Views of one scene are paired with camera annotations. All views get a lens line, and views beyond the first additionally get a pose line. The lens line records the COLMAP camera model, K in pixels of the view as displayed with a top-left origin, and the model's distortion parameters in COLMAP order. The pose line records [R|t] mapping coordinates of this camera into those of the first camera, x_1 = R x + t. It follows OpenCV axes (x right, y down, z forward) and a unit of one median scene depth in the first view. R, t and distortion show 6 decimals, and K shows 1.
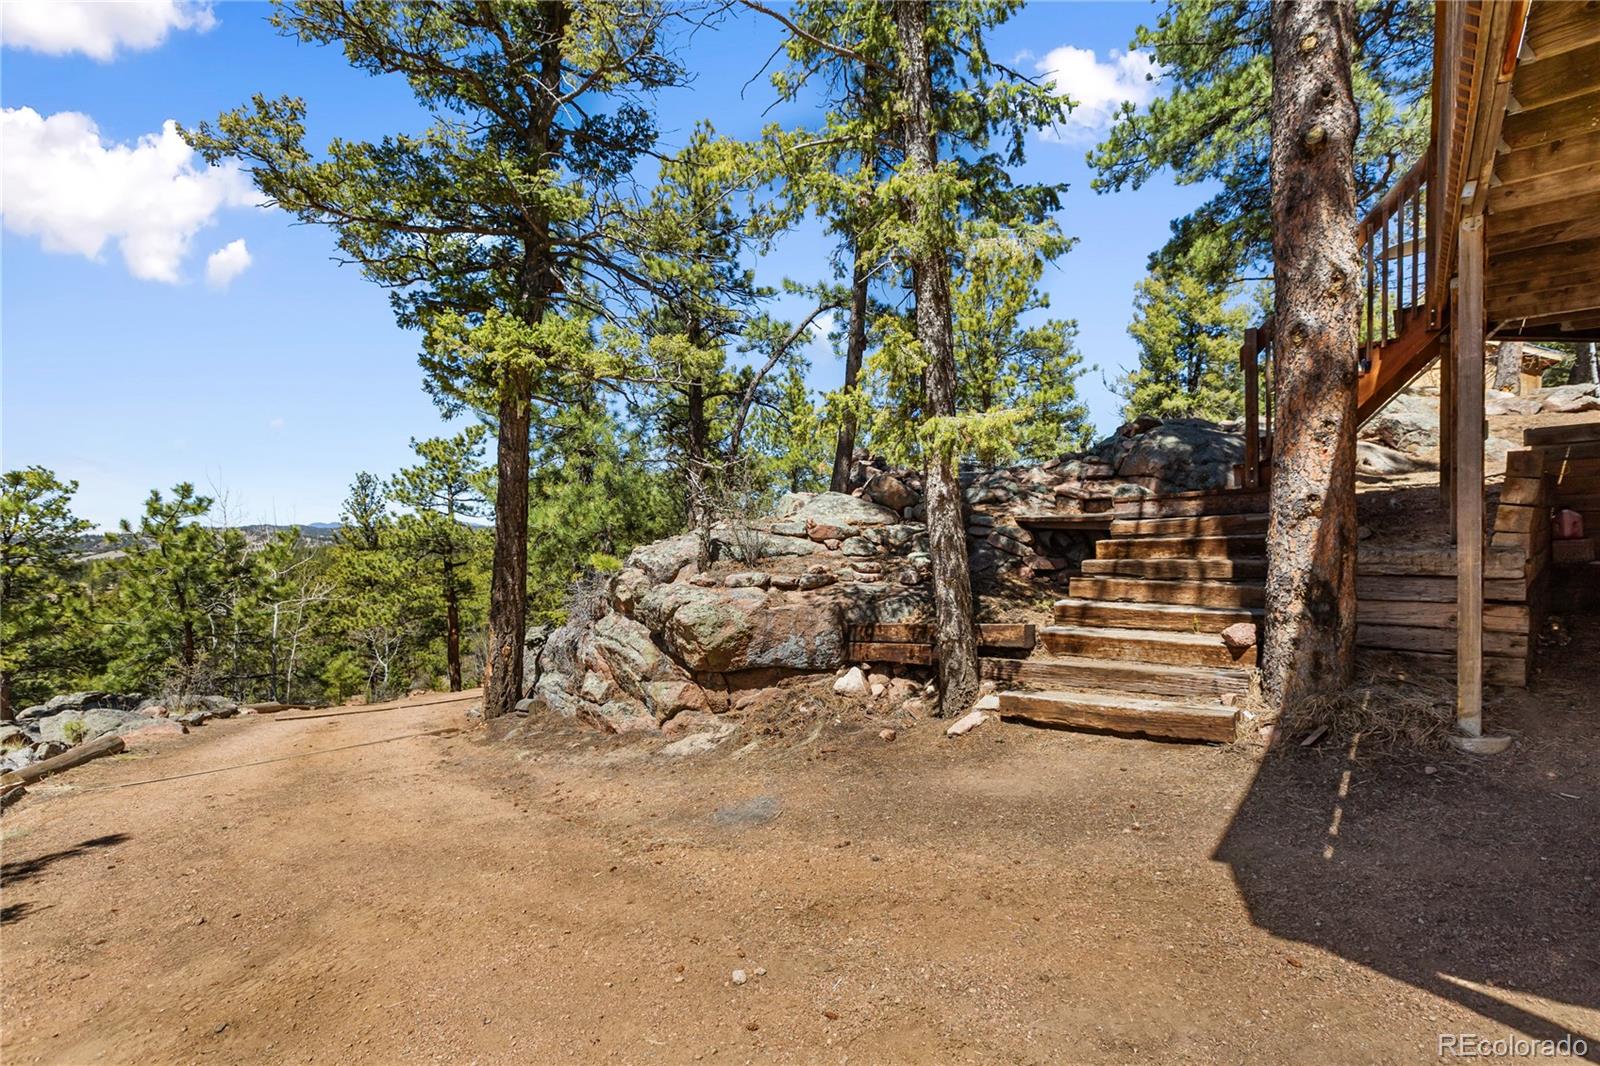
lens RADIAL K [[741.4, 0, 799.0], [0, 741.4, 550.6], [0, 0, 1]] dist [0.002383, 0.000492]
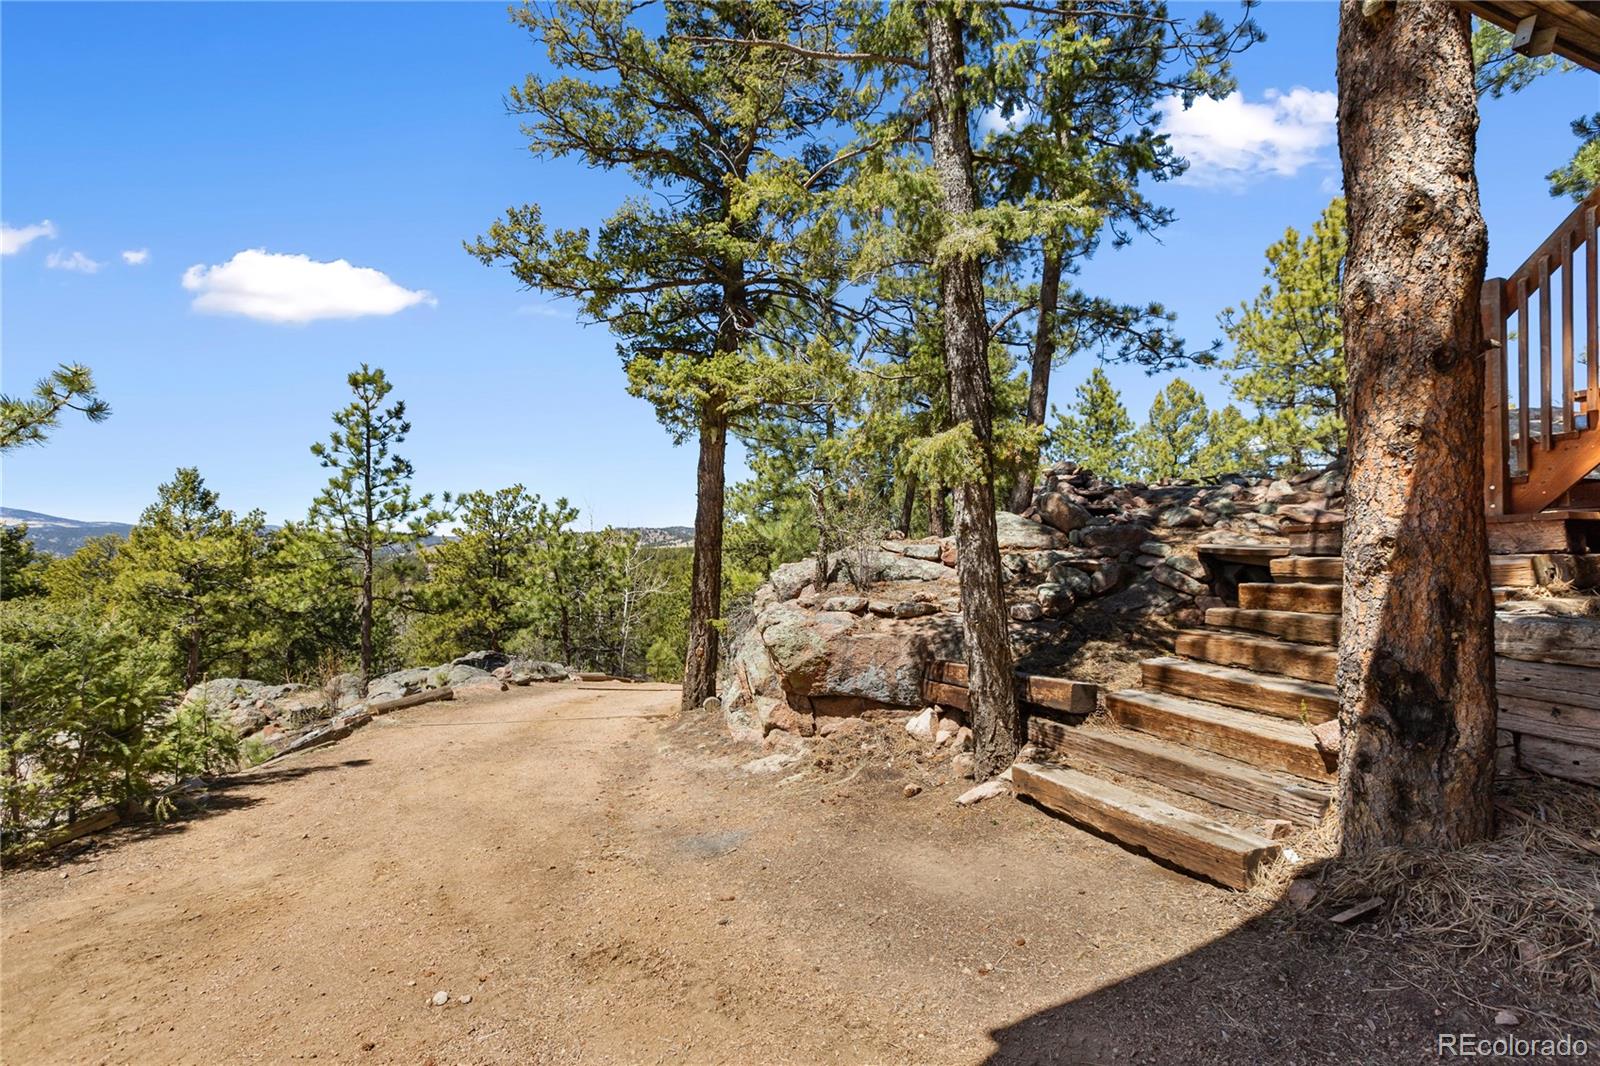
lens RADIAL K [[733.0, 0, 800.0], [0, 733.0, 533.0], [0, 0, 1]] dist [0.000080, 0.000174]
pose [[0.885968, 0.019821, -0.463322, 0.355467], [-0.035192, 0.999079, -0.024555, -0.030501], [0.462409, 0.038060, 0.885850, 0.125651]]
